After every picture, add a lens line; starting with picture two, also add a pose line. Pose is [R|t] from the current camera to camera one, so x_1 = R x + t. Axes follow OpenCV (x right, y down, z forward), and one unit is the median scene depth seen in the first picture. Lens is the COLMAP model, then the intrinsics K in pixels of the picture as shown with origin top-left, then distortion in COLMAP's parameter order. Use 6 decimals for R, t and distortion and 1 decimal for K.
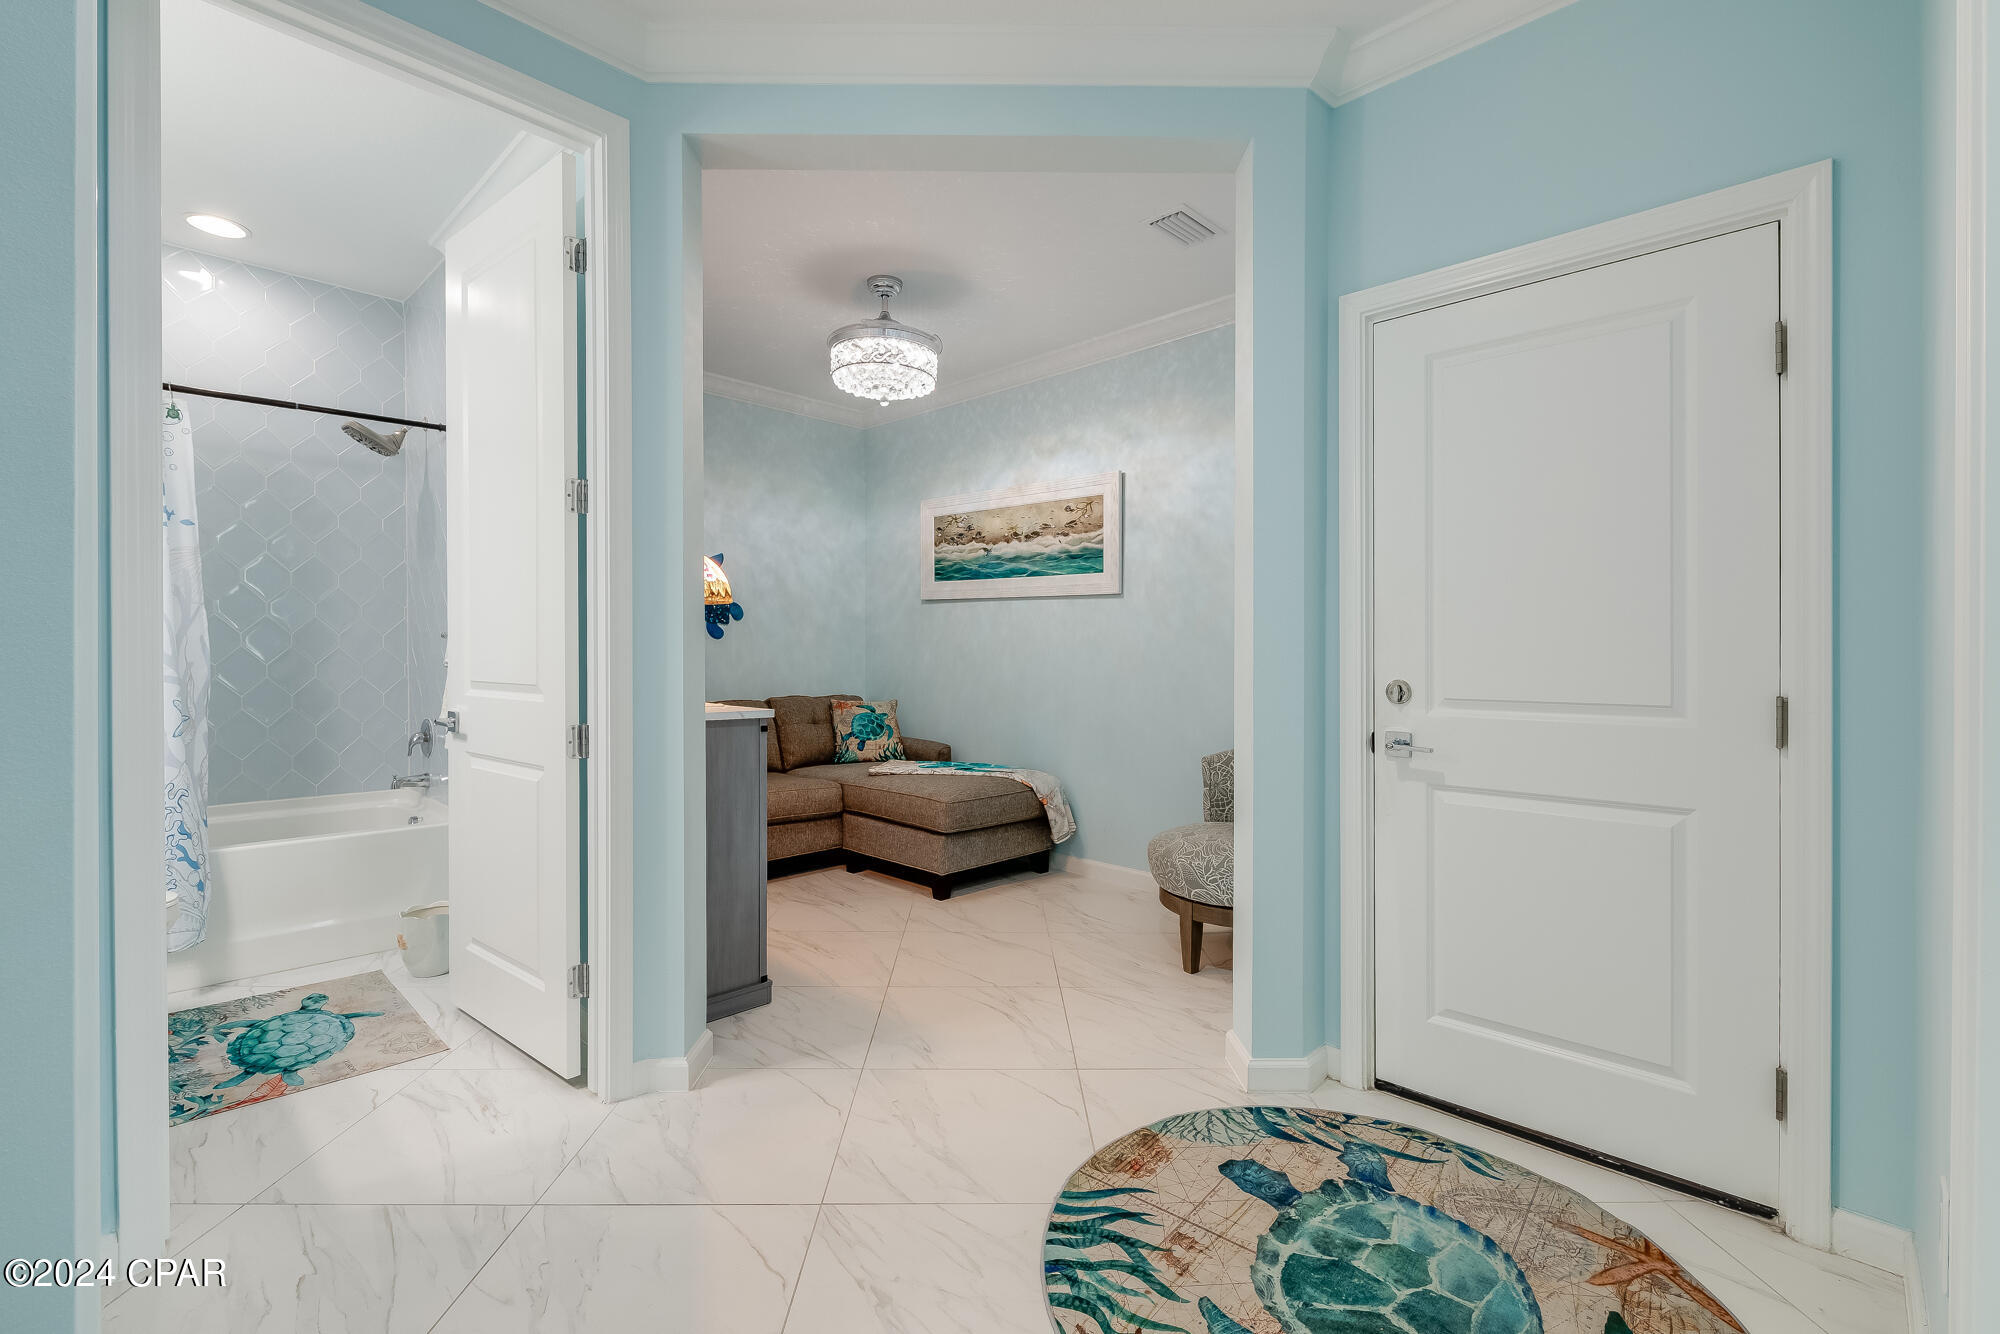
lens RADIAL K [[888.8, 0, 1012.6], [0, 888.8, 660.4], [0, 0, 1]] dist [0.001919, -0.001479]
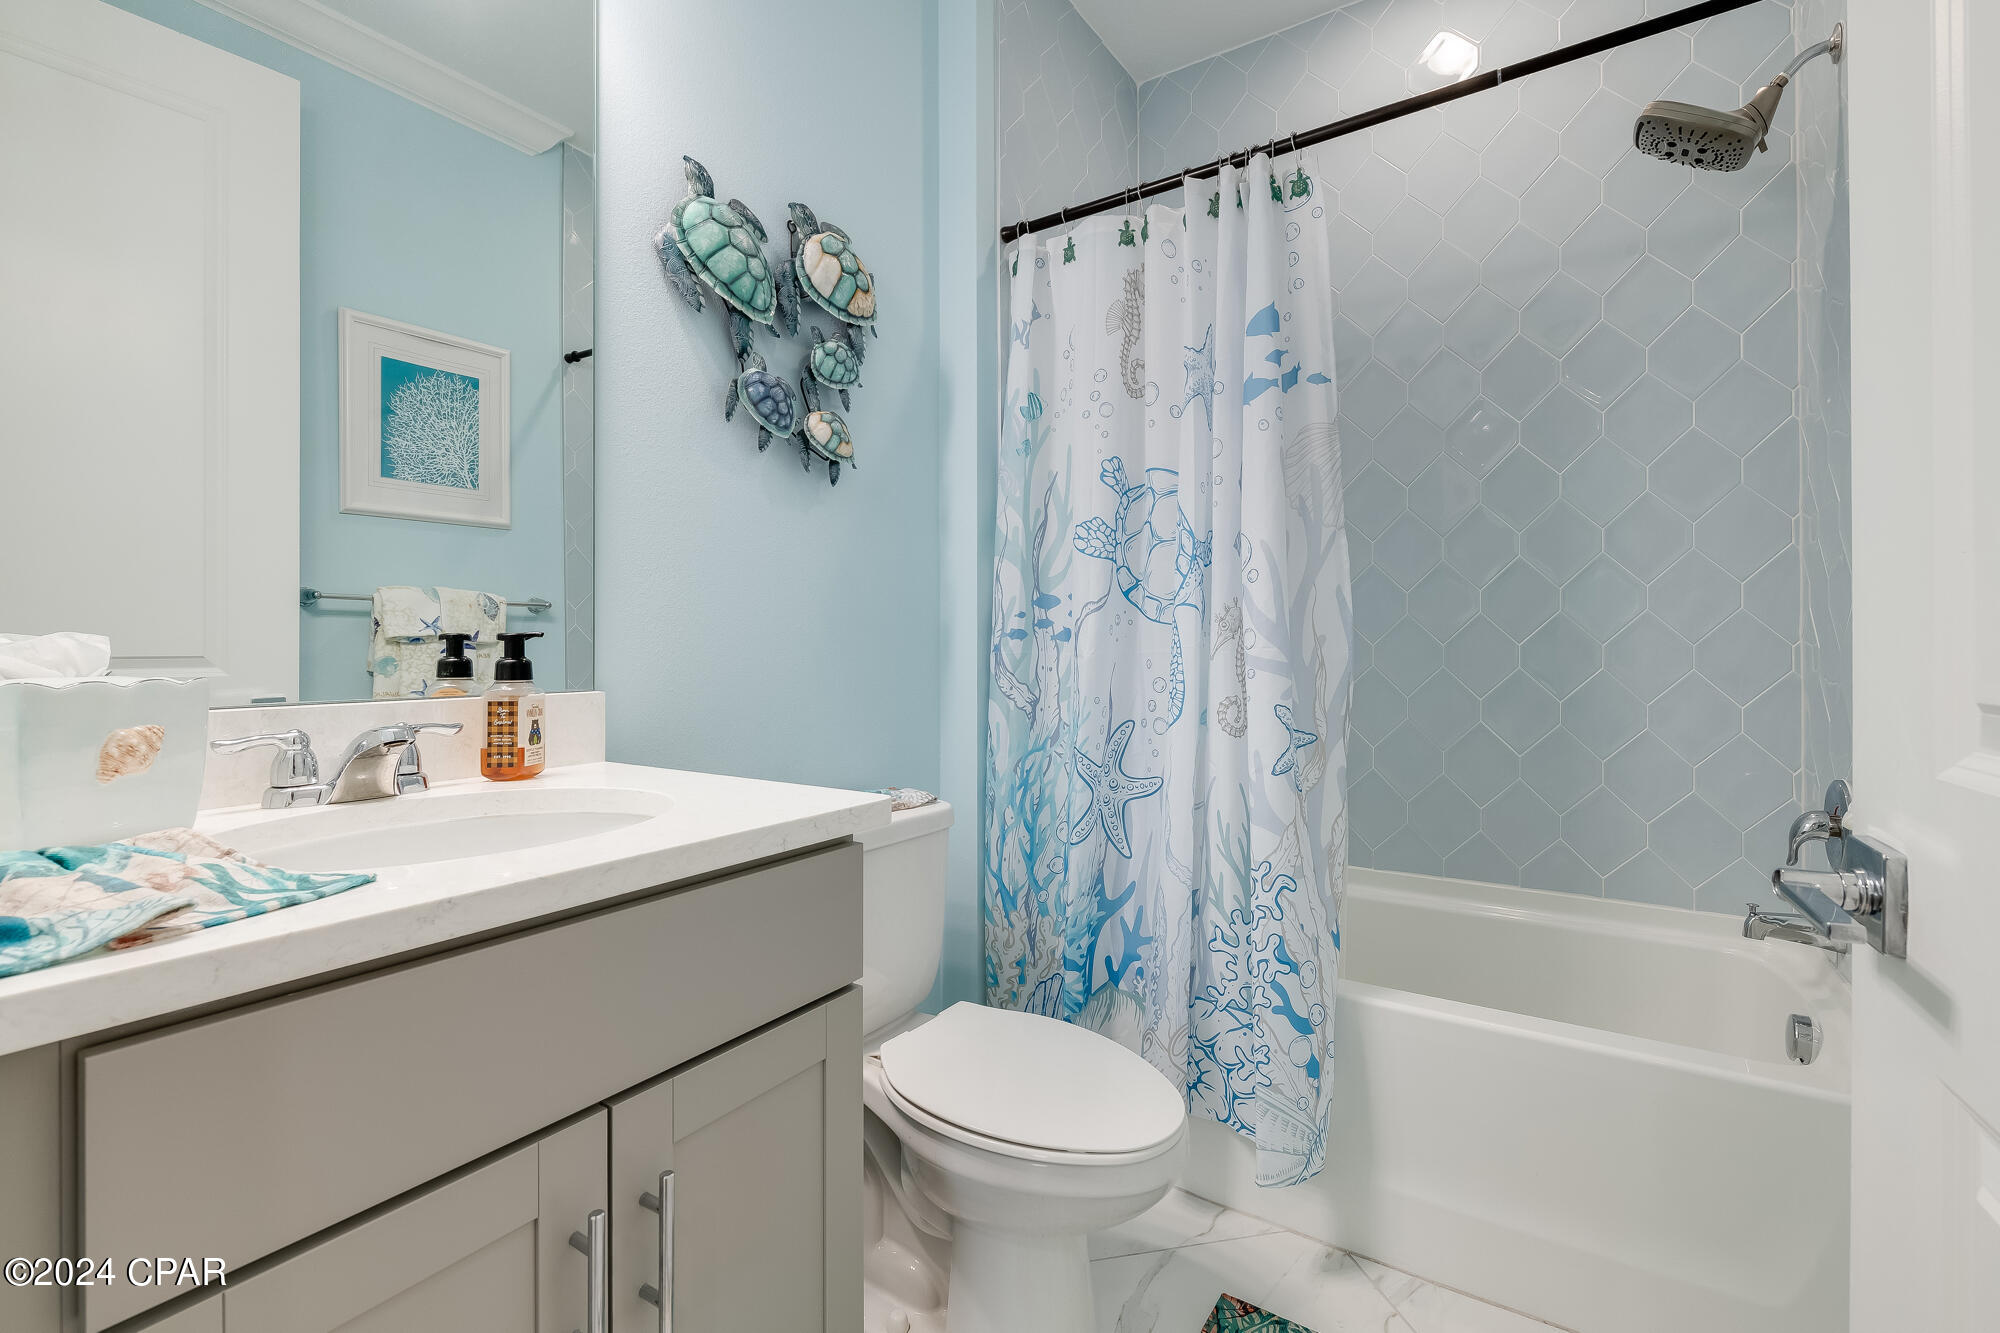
lens RADIAL K [[888.8, 0, 1005.3], [0, 888.8, 653.7], [0, 0, 1]] dist [0.001919, -0.001479]
pose [[0.195737, 0.002772, -0.980652, -0.445165], [-0.003799, 0.999991, 0.002068, 0.012954], [0.980649, 0.003321, 0.195746, 0.726978]]
